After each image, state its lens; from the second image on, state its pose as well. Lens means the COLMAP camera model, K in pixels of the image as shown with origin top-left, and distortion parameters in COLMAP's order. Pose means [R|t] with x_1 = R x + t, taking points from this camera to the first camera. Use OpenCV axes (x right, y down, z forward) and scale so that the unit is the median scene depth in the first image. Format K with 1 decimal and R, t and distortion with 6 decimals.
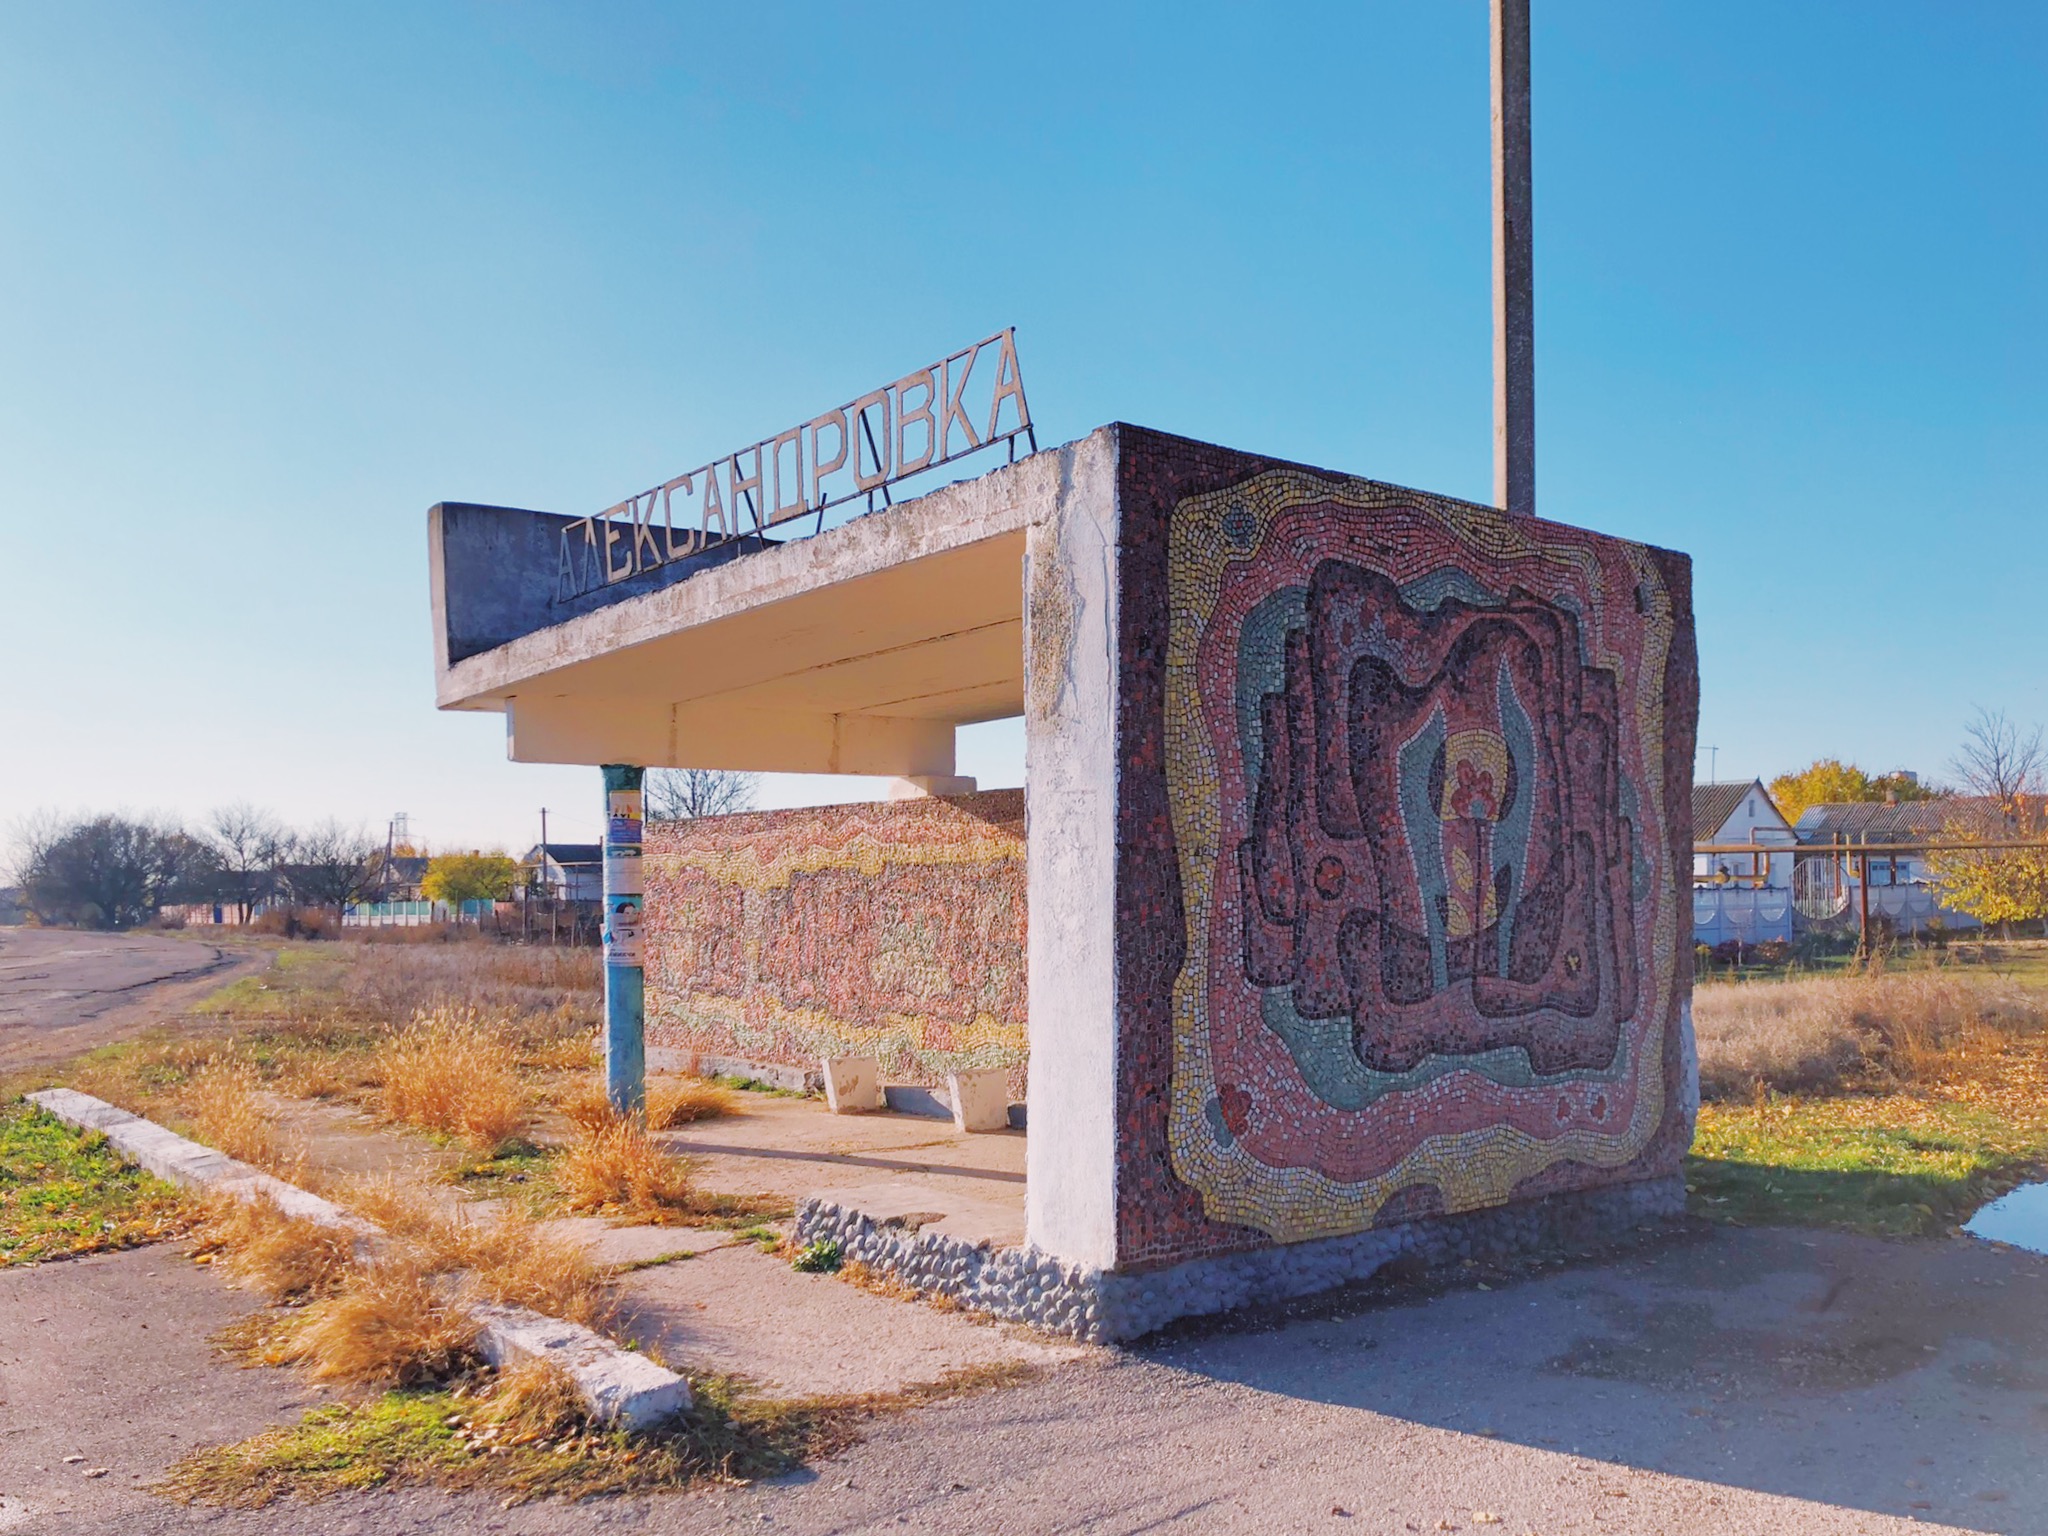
lens RADIAL K [[1798.2, 0, 1085.3], [0, 1798.2, 817.1], [0, 0, 1]] dist [0.064419, -0.147710]
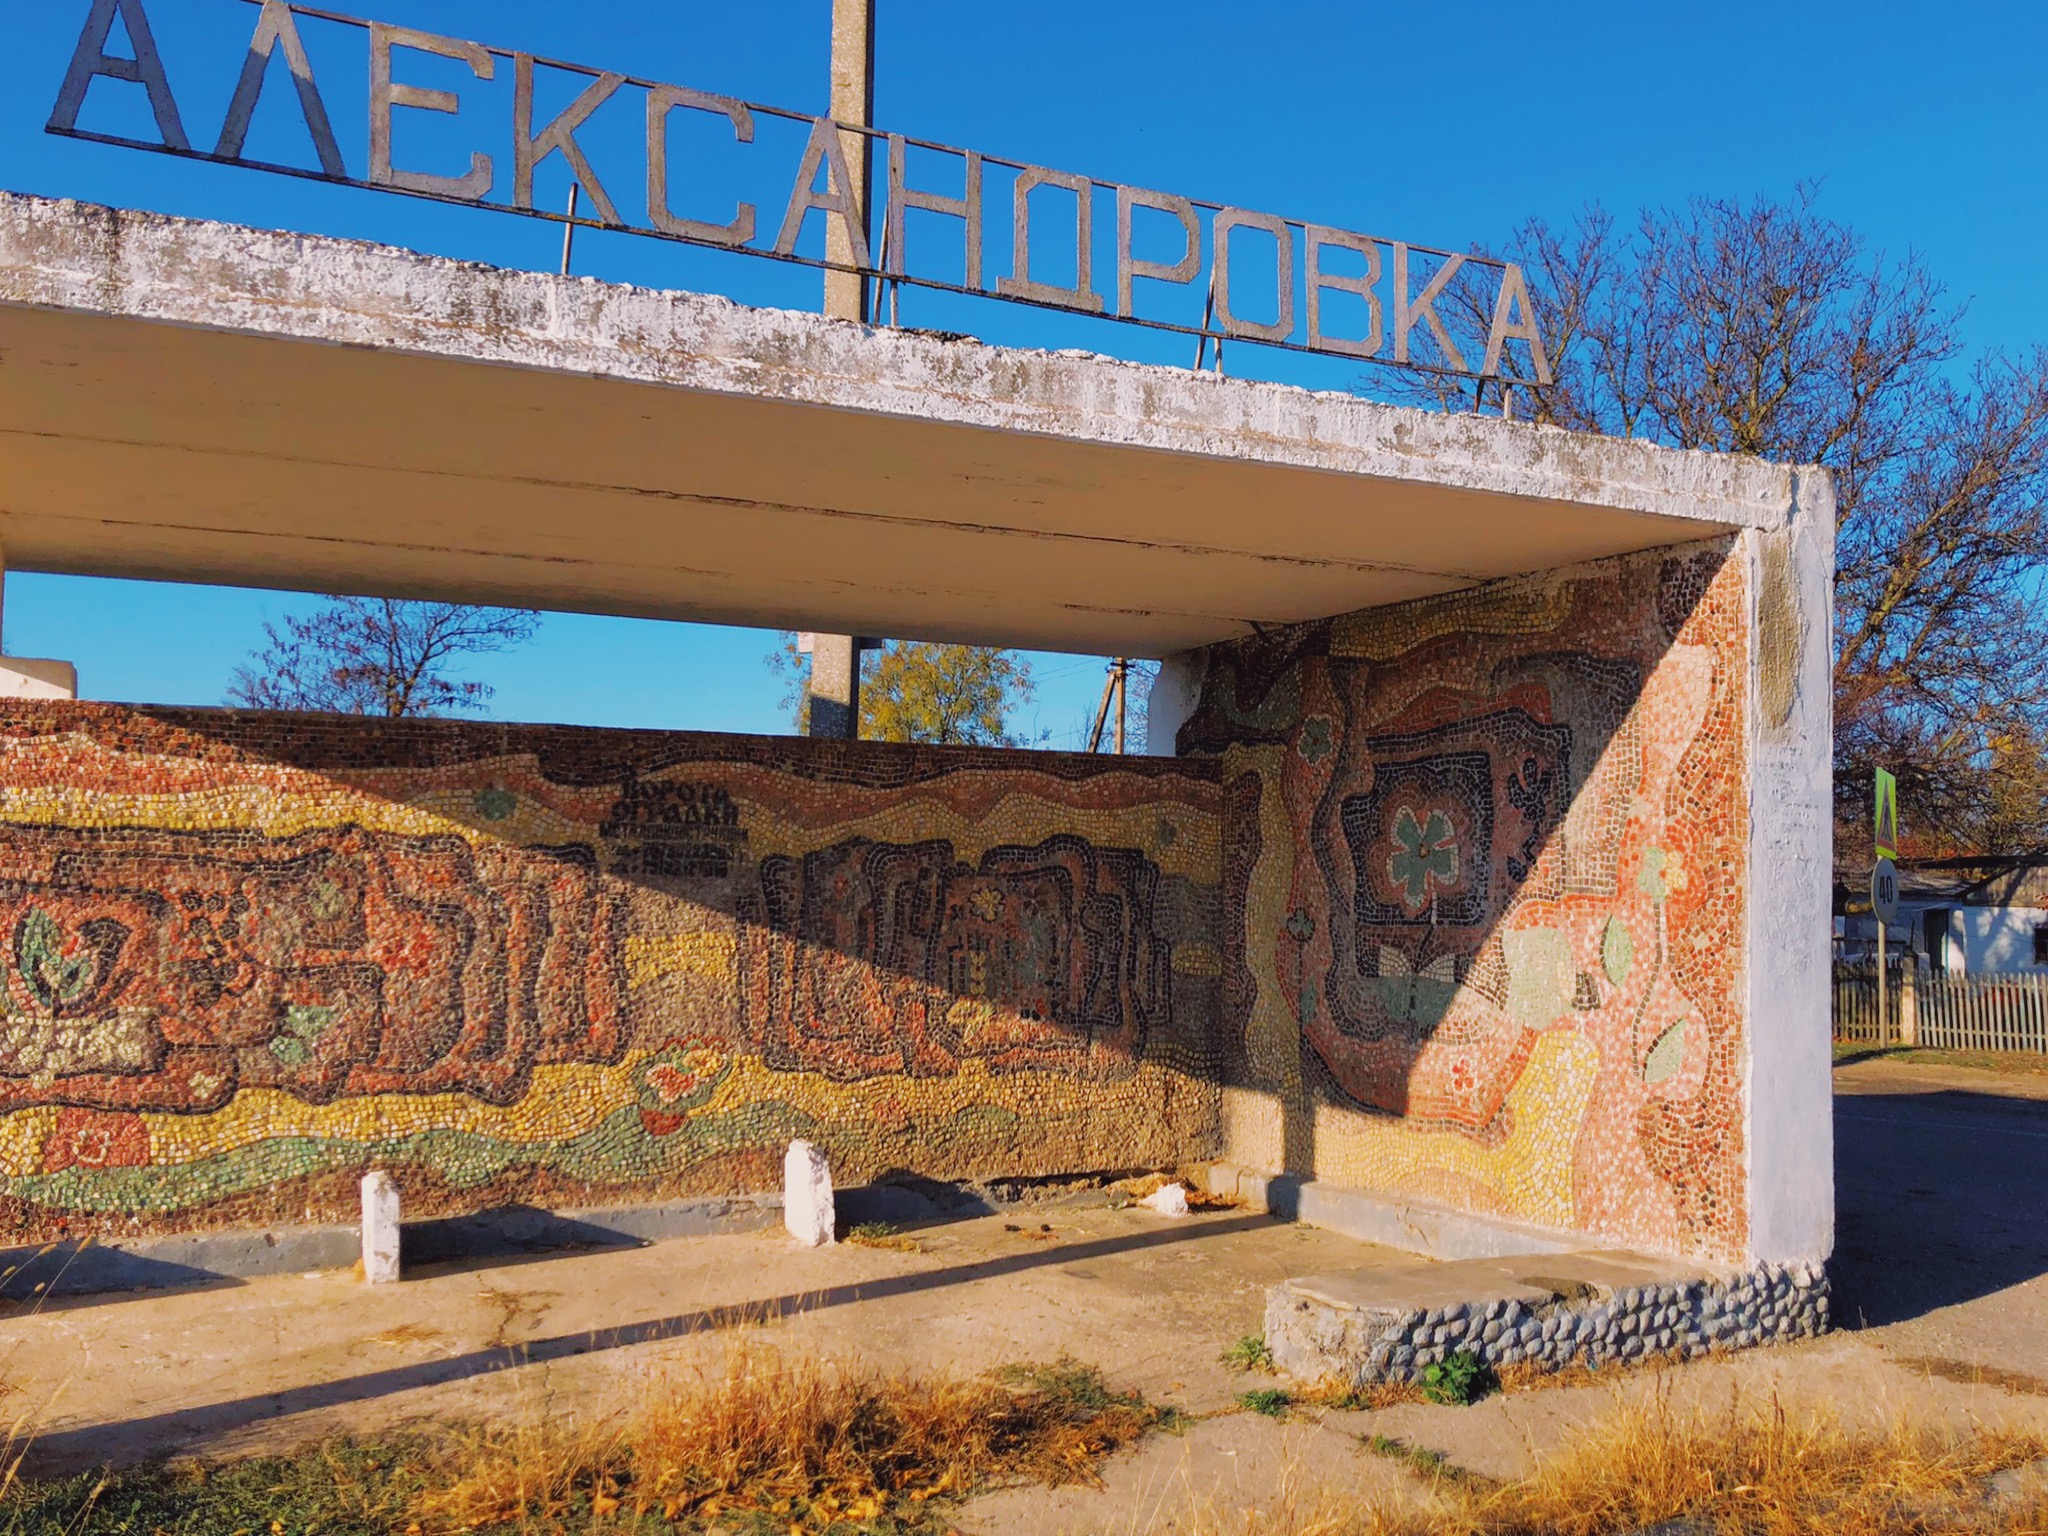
lens RADIAL K [[1711.9, 0, 996.0], [0, 1711.9, 825.6], [0, 0, 1]] dist [0.028305, -0.015782]
pose [[0.204246, 0.057377, 0.977237, -0.994107], [-0.053714, 0.997434, -0.047336, 0.065127], [-0.977445, -0.042823, 0.206804, 1.167112]]
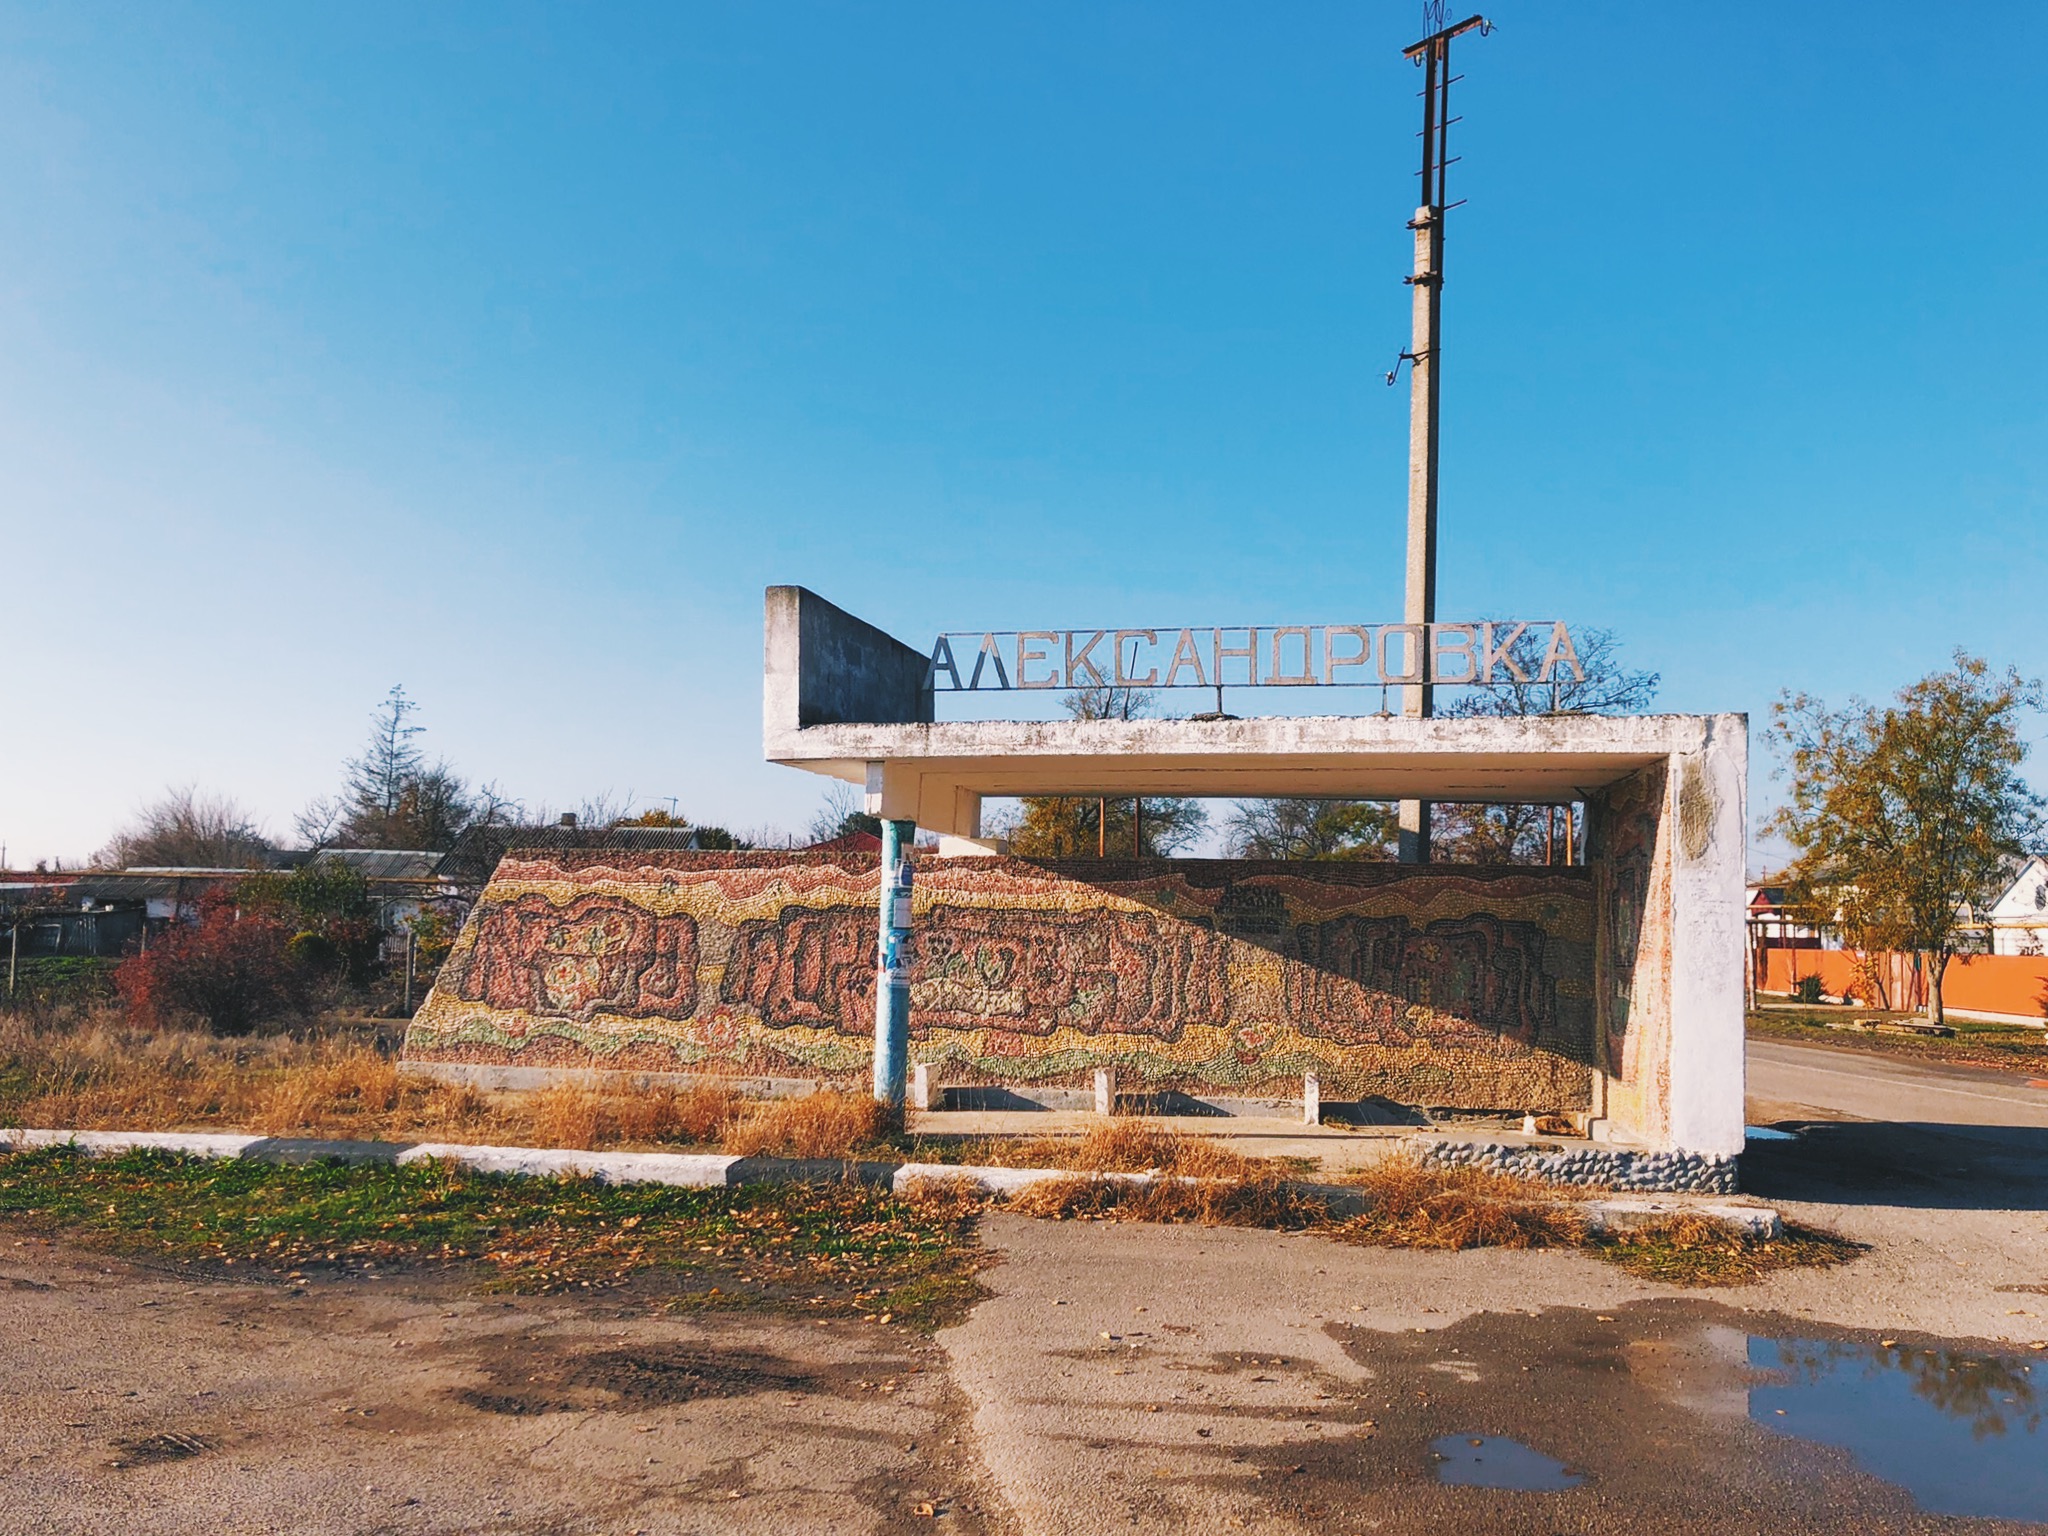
lens RADIAL K [[1798.2, 0, 1093.9], [0, 1798.2, 714.0], [0, 0, 1]] dist [0.064419, -0.147710]
pose [[0.744177, 0.114480, 0.658099, -1.653182], [-0.064929, 0.992936, -0.099305, 0.020235], [-0.664819, 0.031171, 0.746354, 0.008352]]
